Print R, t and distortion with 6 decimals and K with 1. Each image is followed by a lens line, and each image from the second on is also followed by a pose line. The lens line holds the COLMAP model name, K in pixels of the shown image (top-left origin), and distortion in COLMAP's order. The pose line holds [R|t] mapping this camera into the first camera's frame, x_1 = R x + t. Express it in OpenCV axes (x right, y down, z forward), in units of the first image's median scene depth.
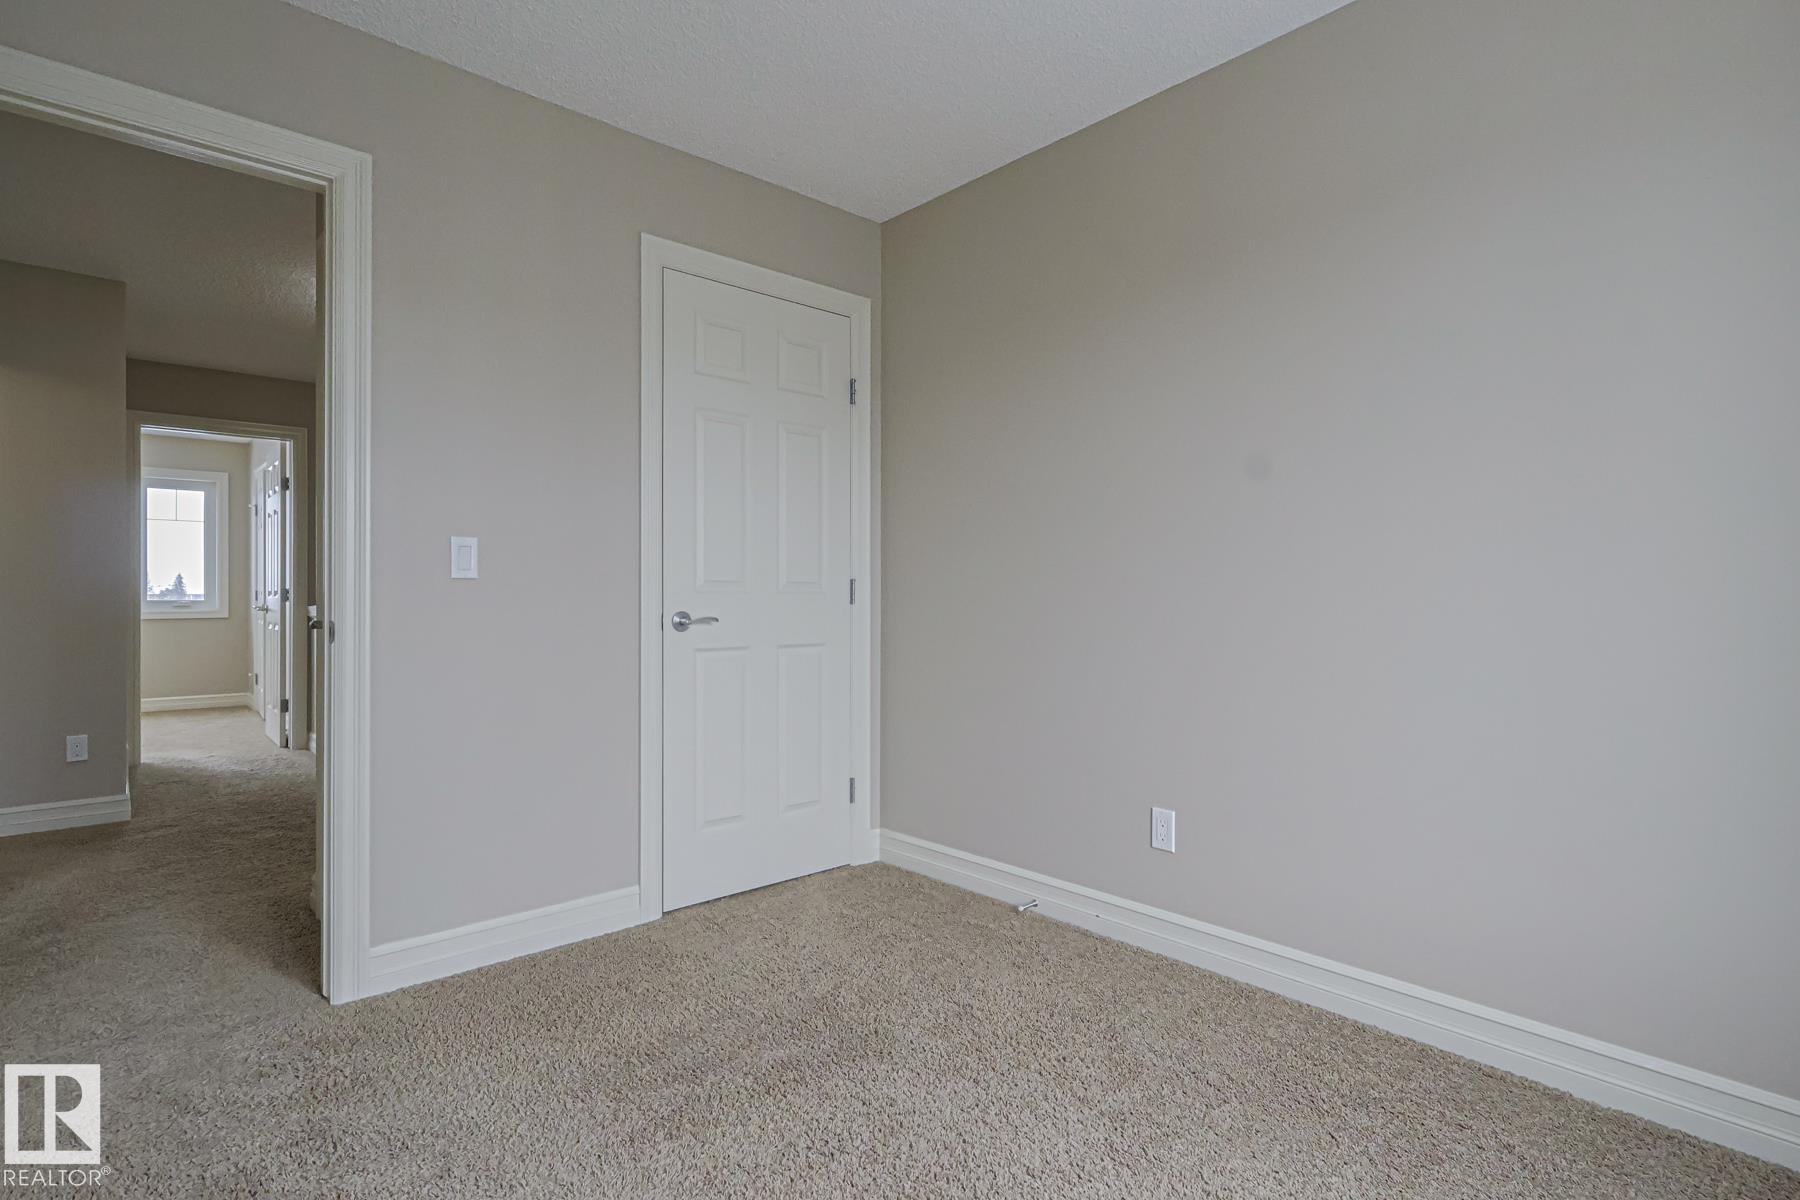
lens RADIAL K [[868.9, 0, 907.4], [0, 868.9, 607.5], [0, 0, 1]] dist [0.003972, -0.000496]
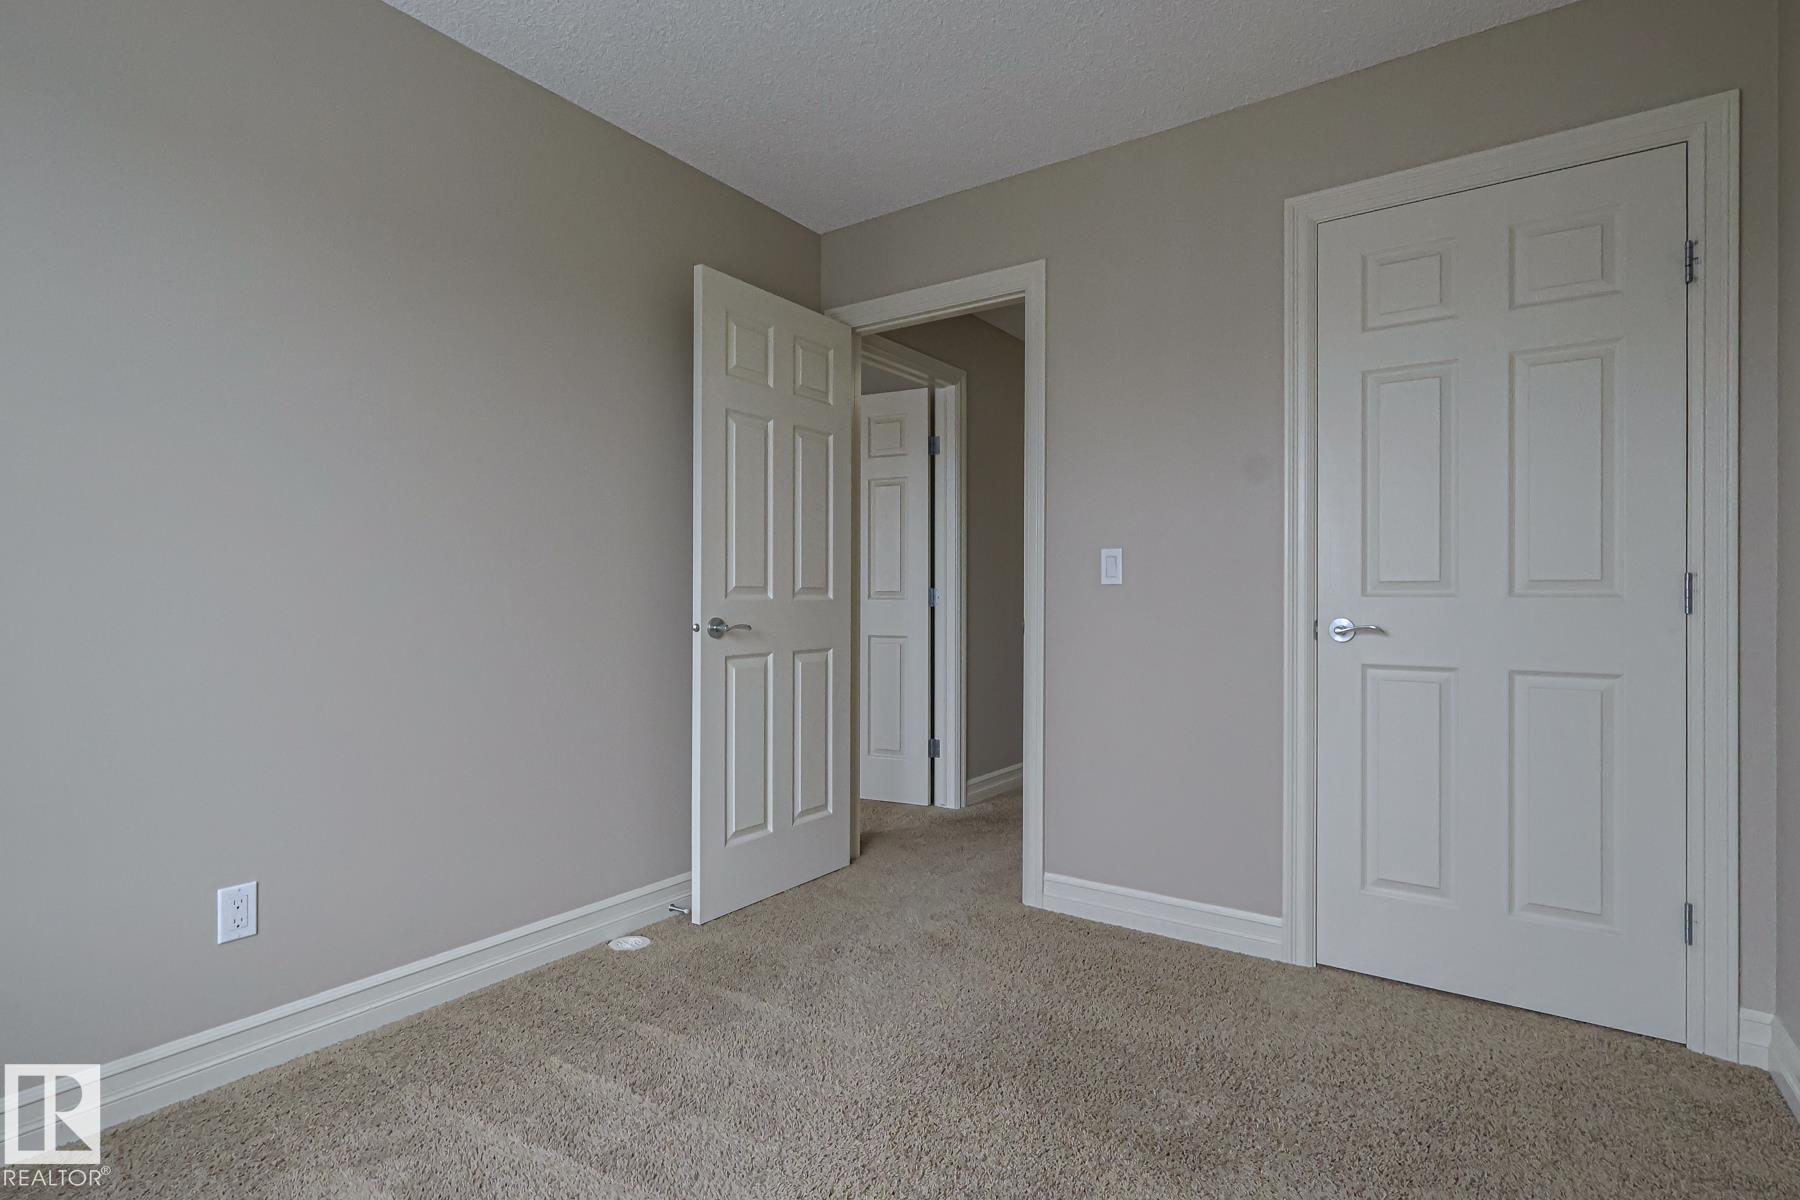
lens RADIAL K [[868.9, 0, 904.3], [0, 868.9, 605.7], [0, 0, 1]] dist [0.003972, -0.000496]
pose [[0.240973, 0.007994, -0.970499, 0.453149], [-0.015557, 0.999869, 0.004373, -0.004774], [0.970407, 0.014044, 0.241066, 0.375741]]
